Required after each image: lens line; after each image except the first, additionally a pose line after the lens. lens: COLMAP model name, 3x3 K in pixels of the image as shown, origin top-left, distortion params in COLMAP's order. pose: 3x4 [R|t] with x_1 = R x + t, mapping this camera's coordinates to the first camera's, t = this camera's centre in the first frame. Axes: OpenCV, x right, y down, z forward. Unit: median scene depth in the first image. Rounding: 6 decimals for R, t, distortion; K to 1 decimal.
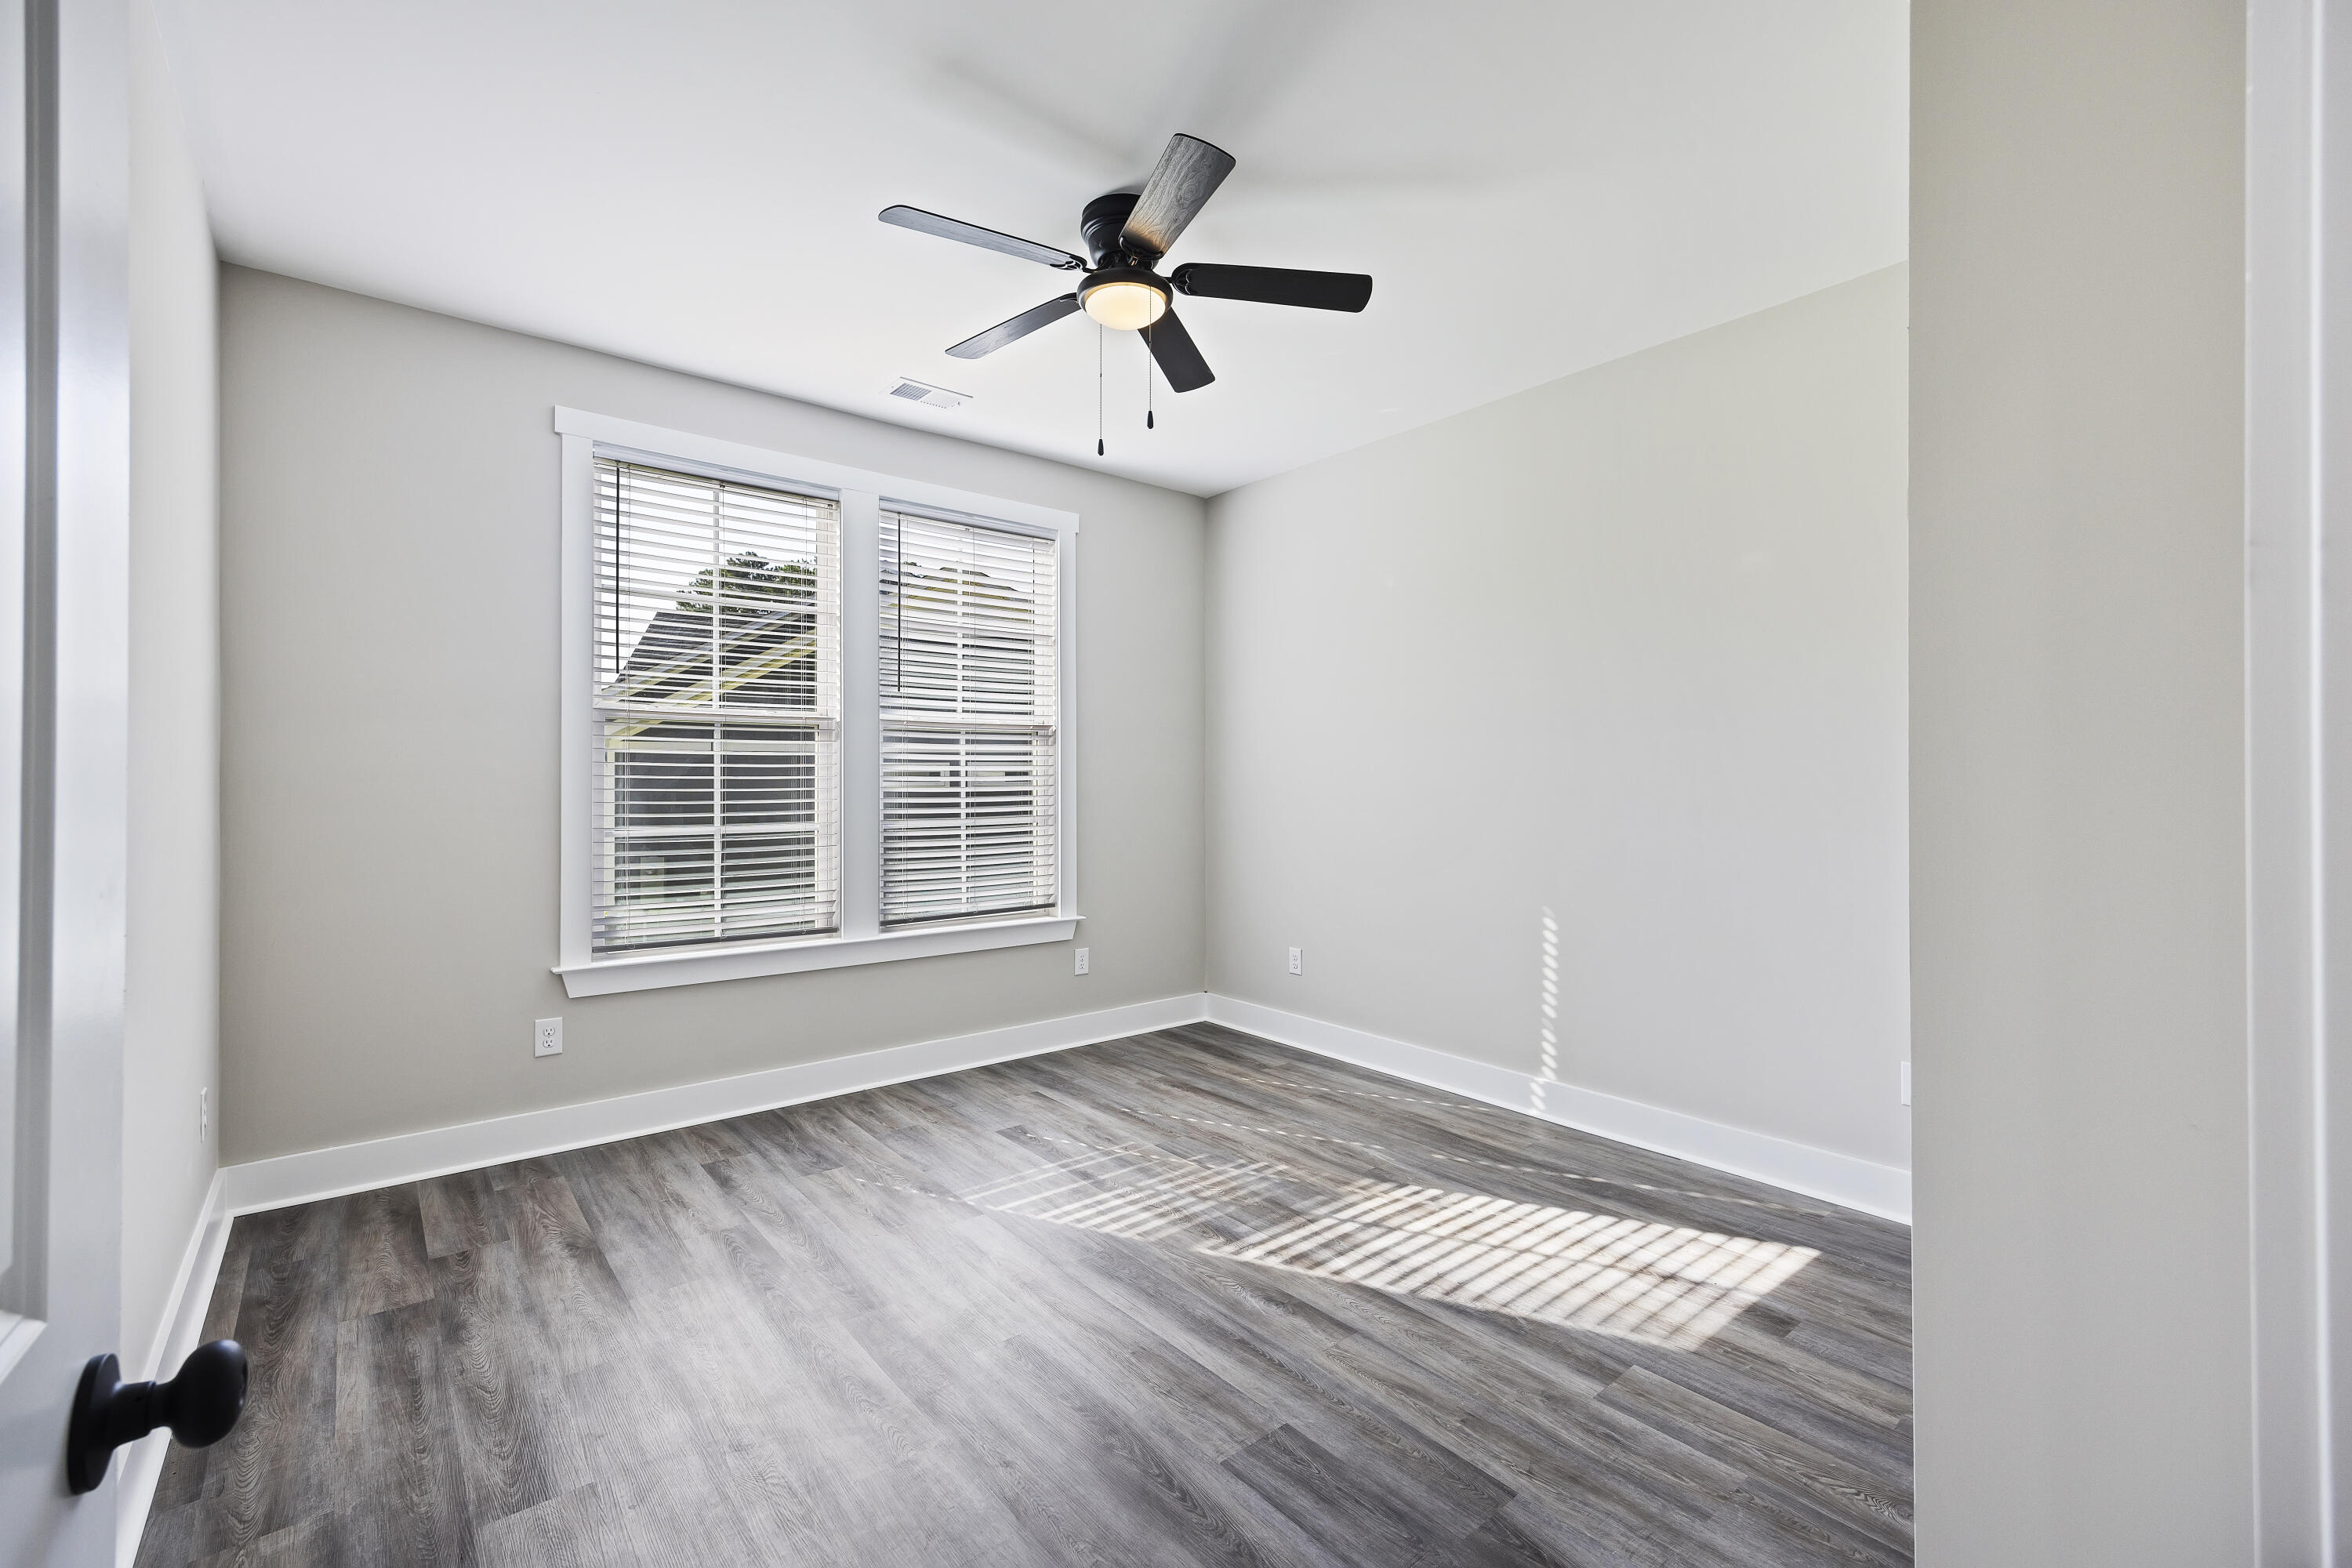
lens RADIAL K [[977.9, 0, 1178.3], [0, 977.9, 762.6], [0, 0, 1]] dist [0.009006, -0.000238]
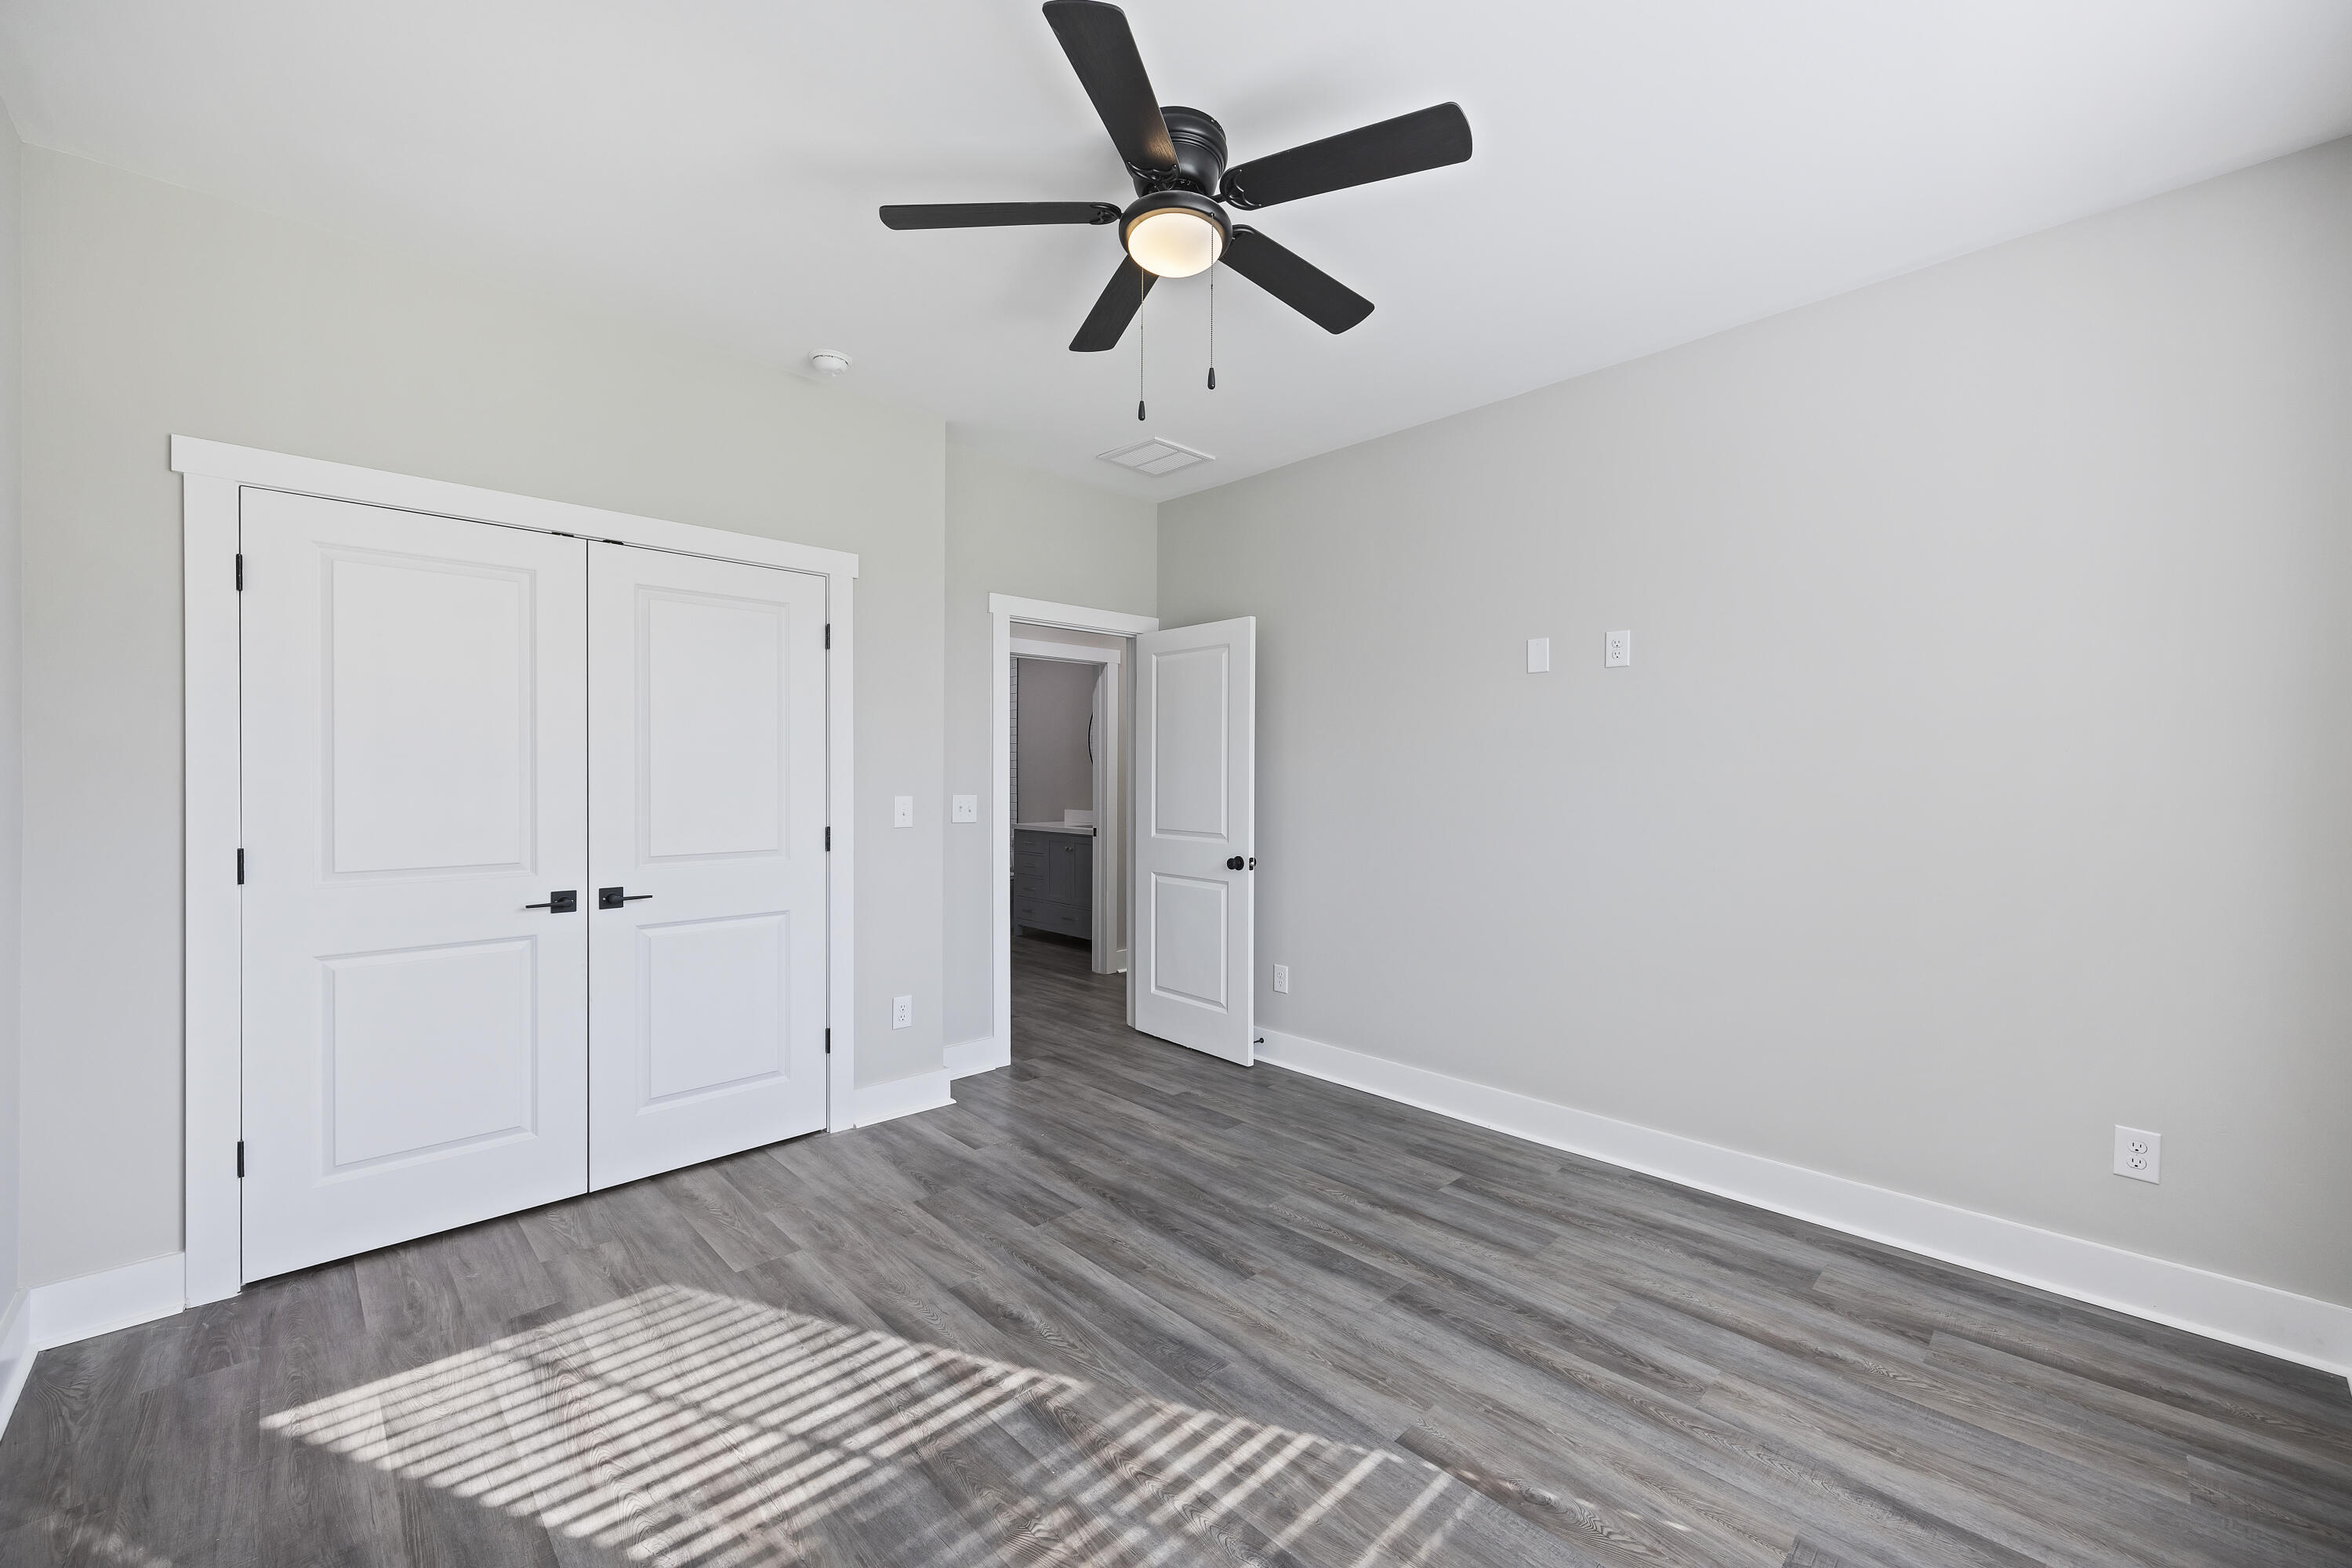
lens RADIAL K [[958.4, 0, 1176.0], [0, 958.4, 784.0], [0, 0, 1]] dist [0.015461, -0.000257]
pose [[-0.997526, -0.002816, -0.070241, 0.000487], [-0.002265, 0.999966, -0.007925, 0.010086], [0.070260, -0.007746, -0.997499, 1.787232]]
